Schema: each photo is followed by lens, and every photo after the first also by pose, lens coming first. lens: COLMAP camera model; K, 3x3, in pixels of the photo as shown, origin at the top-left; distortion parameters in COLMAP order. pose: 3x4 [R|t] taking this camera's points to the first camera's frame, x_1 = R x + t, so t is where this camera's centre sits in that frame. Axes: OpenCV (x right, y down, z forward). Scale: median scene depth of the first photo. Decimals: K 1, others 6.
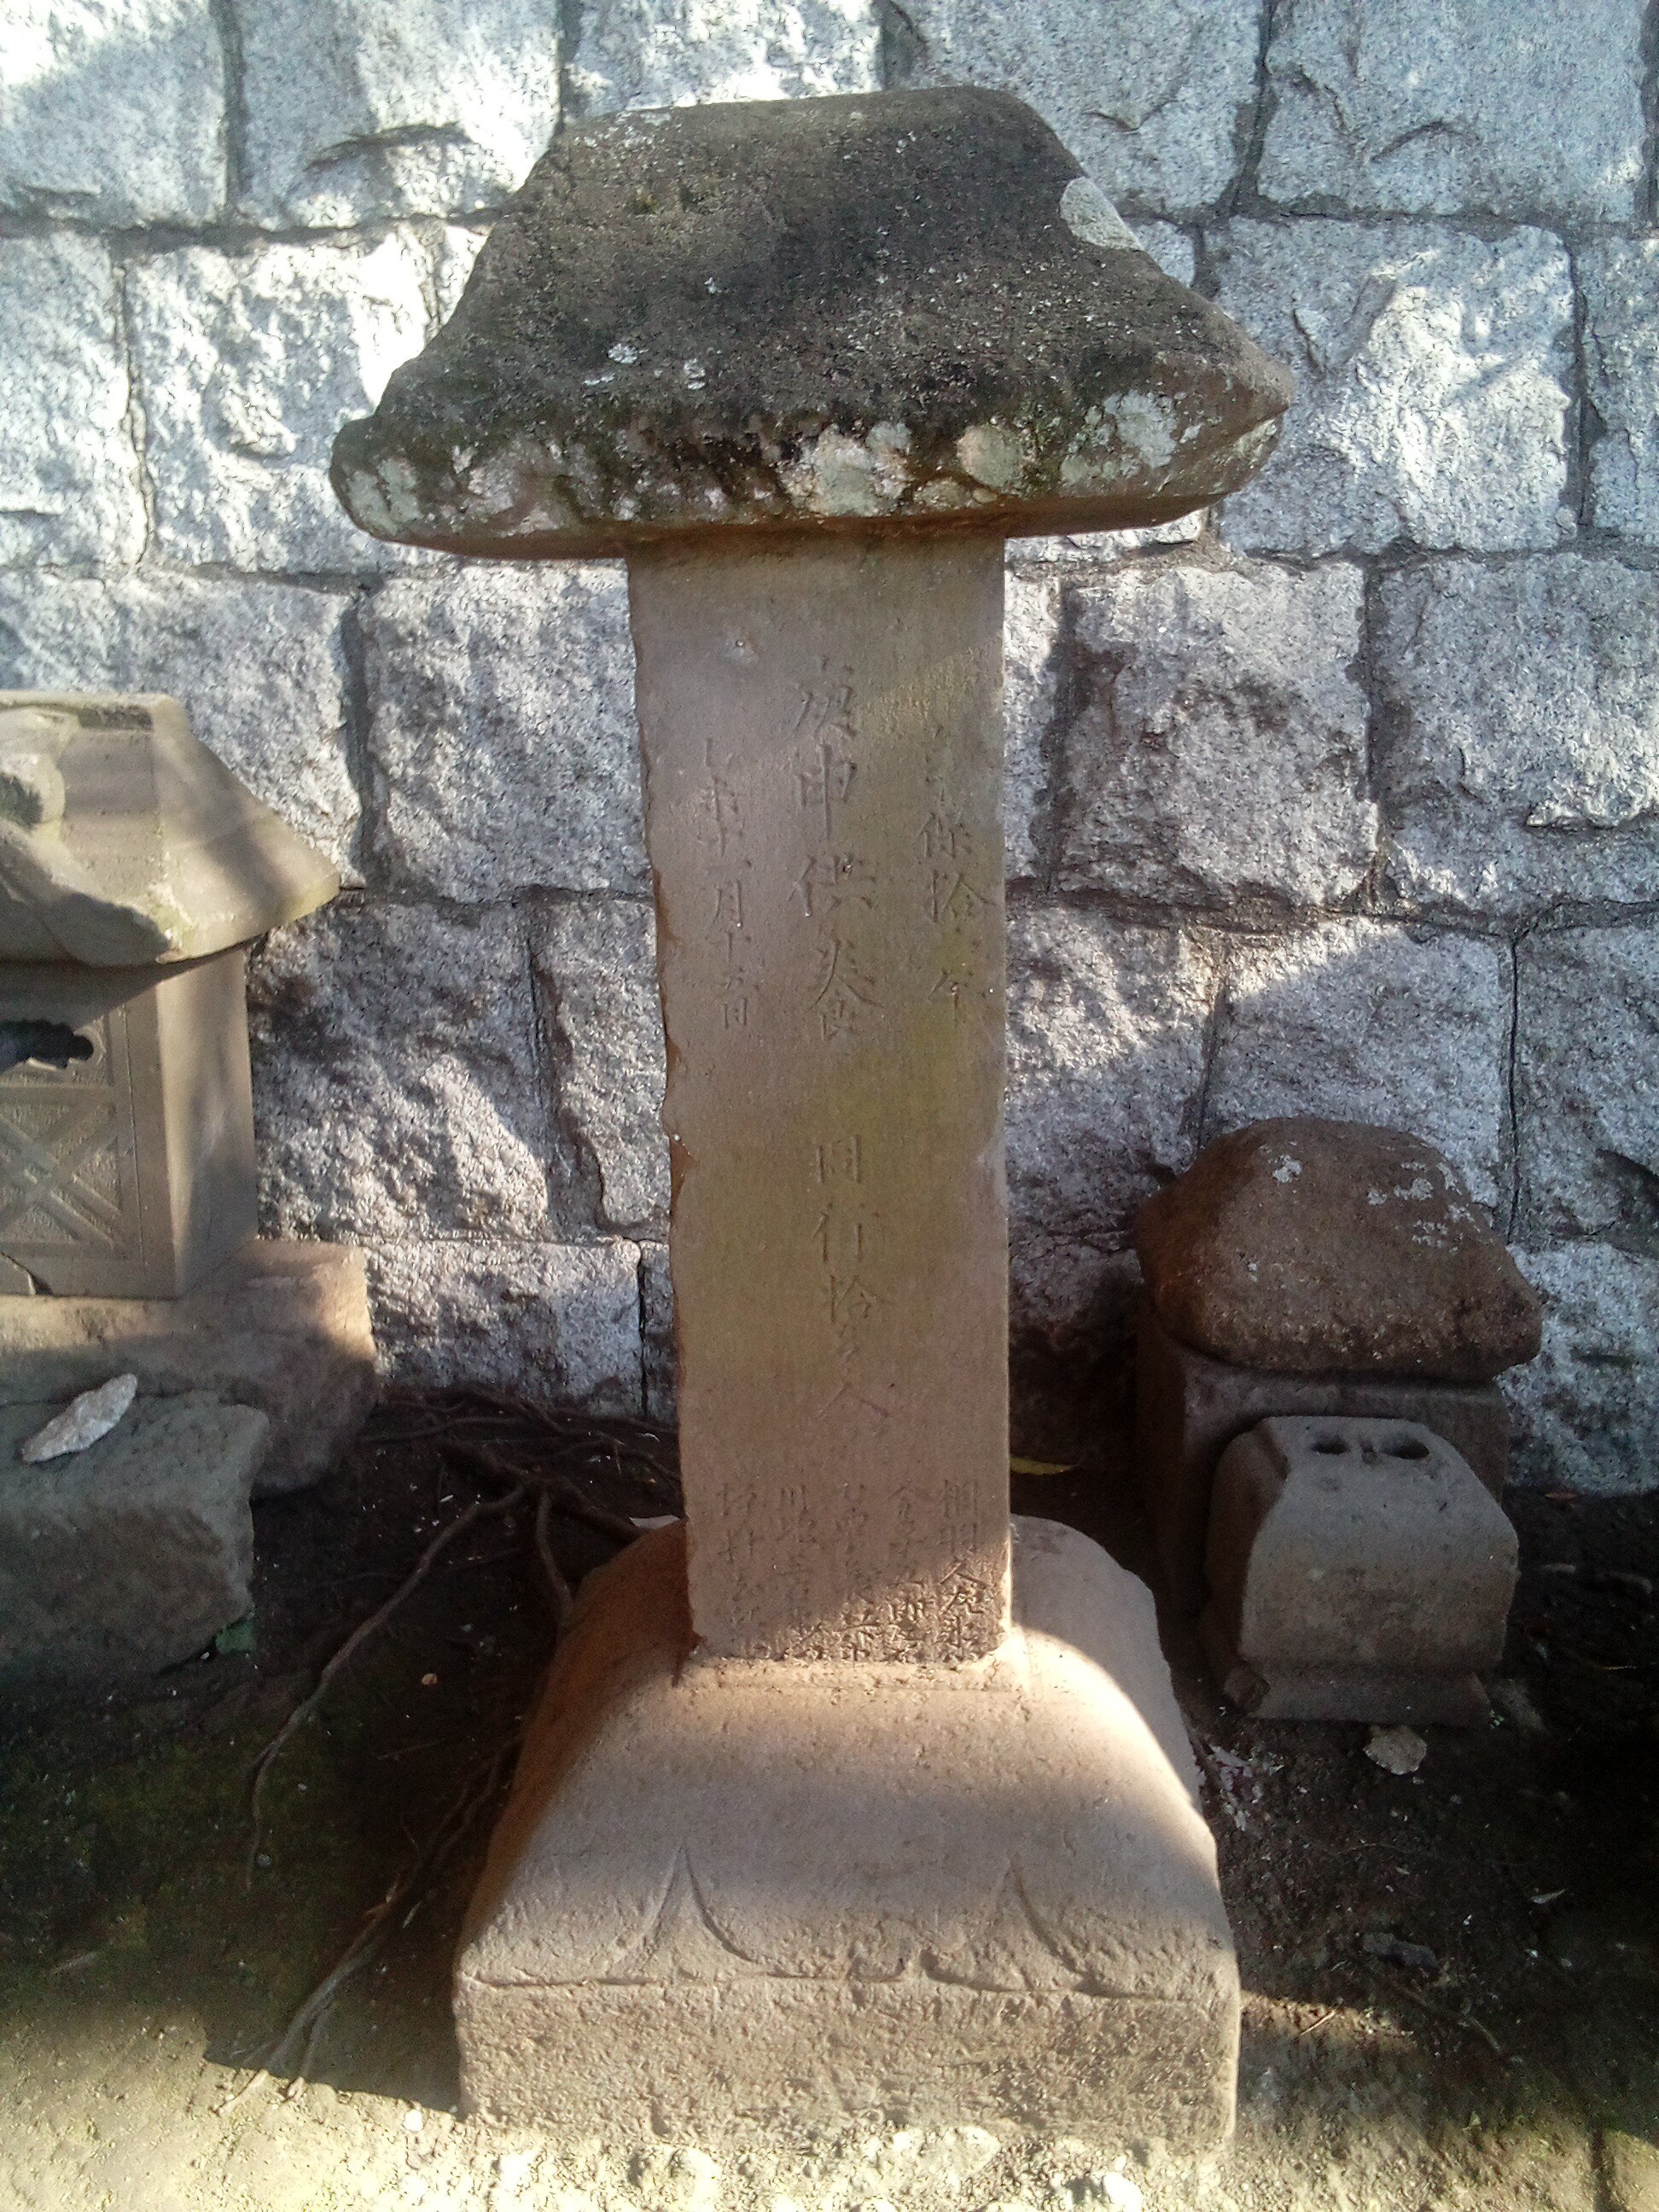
lens RADIAL K [[1689.2, 0, 829.5], [0, 1689.2, 1106.0], [0, 0, 1]] dist [0.057384, -0.098472]
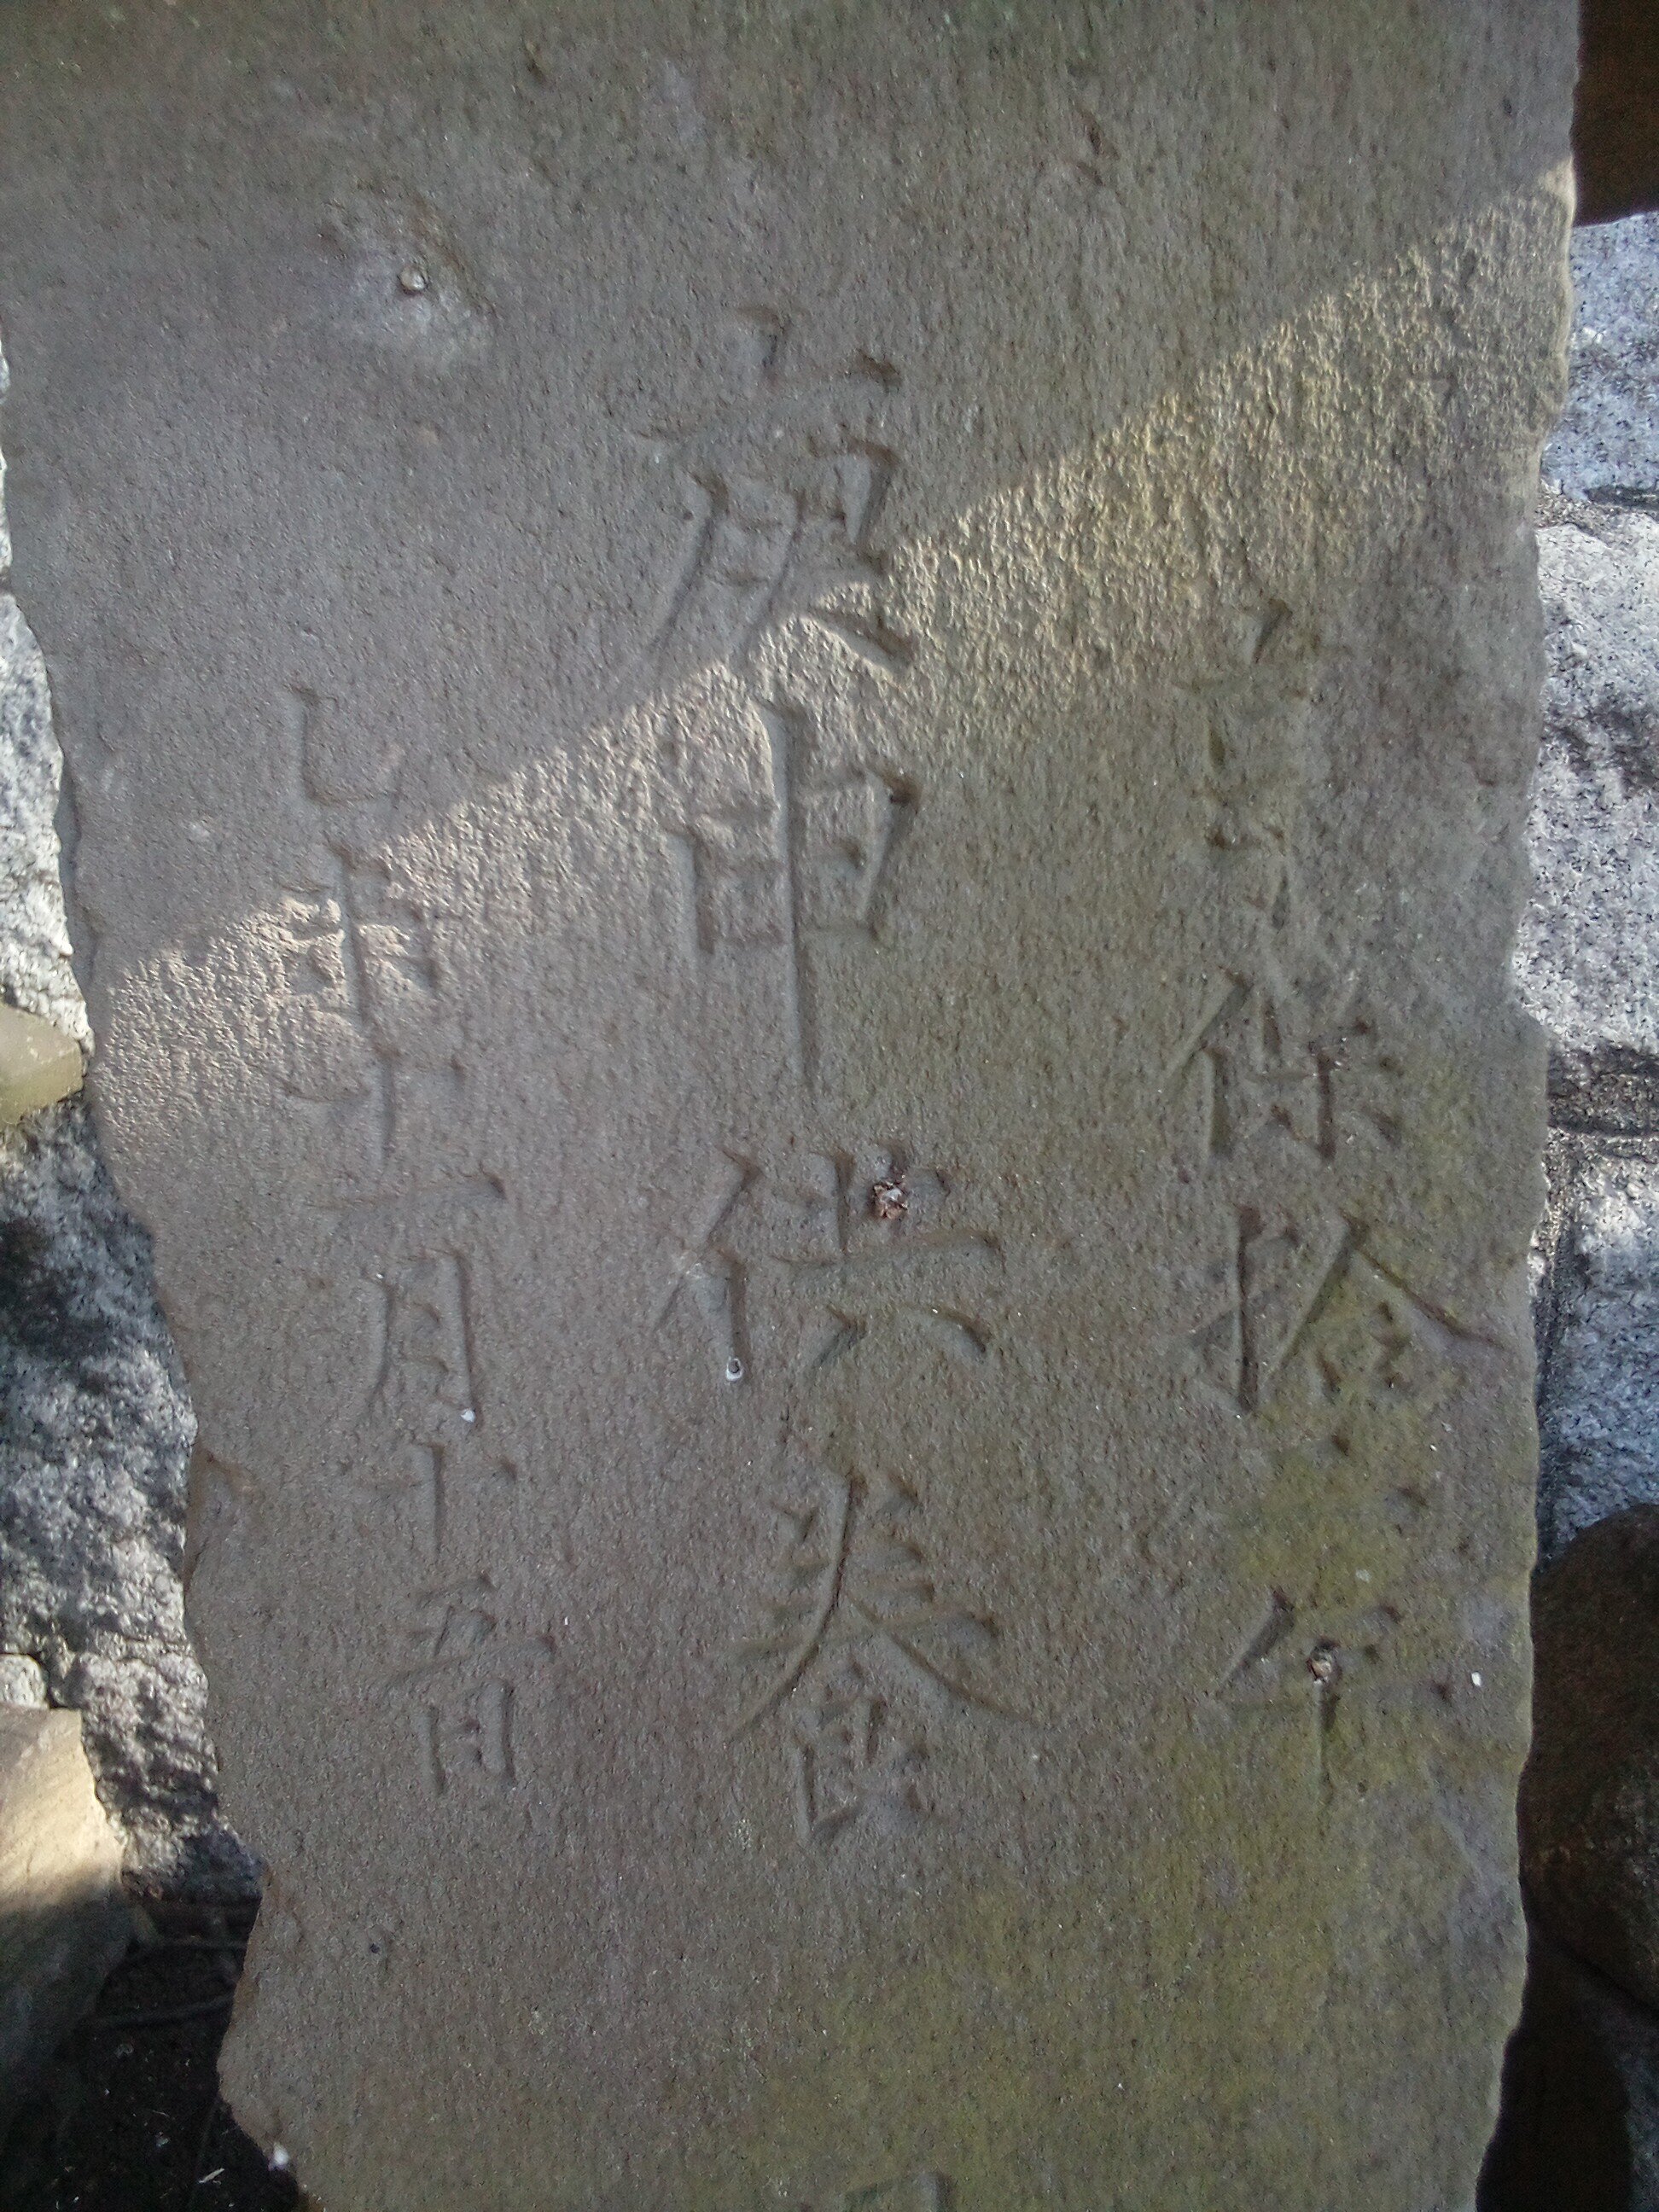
lens RADIAL K [[1689.2, 0, 829.5], [0, 1689.2, 1106.0], [0, 0, 1]] dist [0.057384, -0.098472]
pose [[0.998742, -0.012181, -0.048636, 0.007992], [0.008847, 0.997632, -0.068202, -0.075879], [0.049352, 0.067686, 0.996485, 0.414089]]
